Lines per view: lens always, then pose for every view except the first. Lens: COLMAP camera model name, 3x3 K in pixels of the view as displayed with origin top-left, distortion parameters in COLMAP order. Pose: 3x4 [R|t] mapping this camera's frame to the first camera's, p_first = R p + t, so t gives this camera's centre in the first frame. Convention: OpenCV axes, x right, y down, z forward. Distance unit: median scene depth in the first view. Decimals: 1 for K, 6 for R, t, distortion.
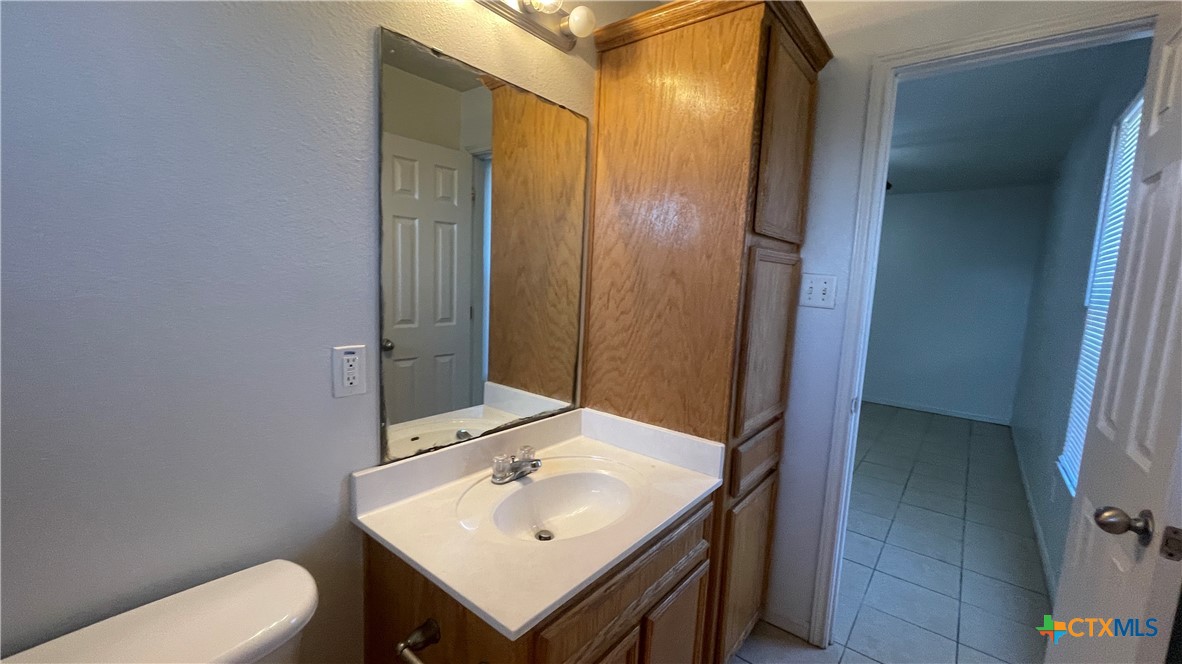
lens RADIAL K [[489.8, 0, 584.1], [0, 489.8, 330.7], [0, 0, 1]] dist [0.080083, 0.000028]
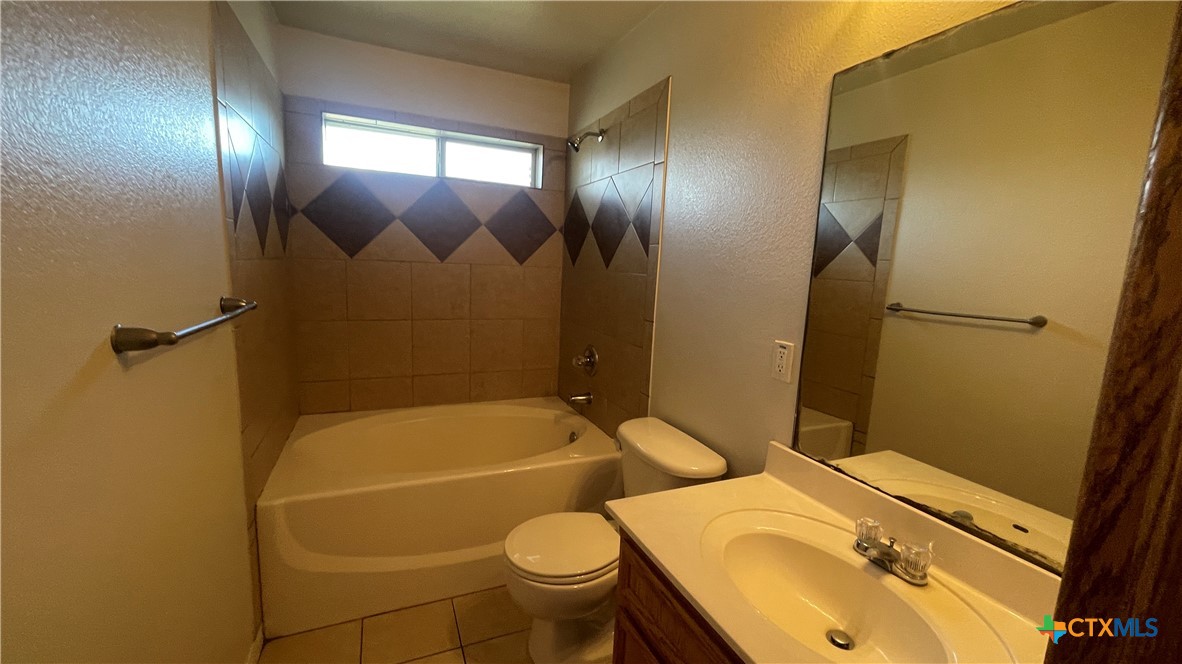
lens RADIAL K [[471.1, 0, 586.2], [0, 471.1, 336.3], [0, 0, 1]] dist [0.000754, 0.000111]
pose [[-0.454507, 0.066764, -0.888238, 0.740247], [-0.165226, 0.973563, 0.157723, -0.079622], [0.875285, 0.218446, -0.431460, 0.944731]]
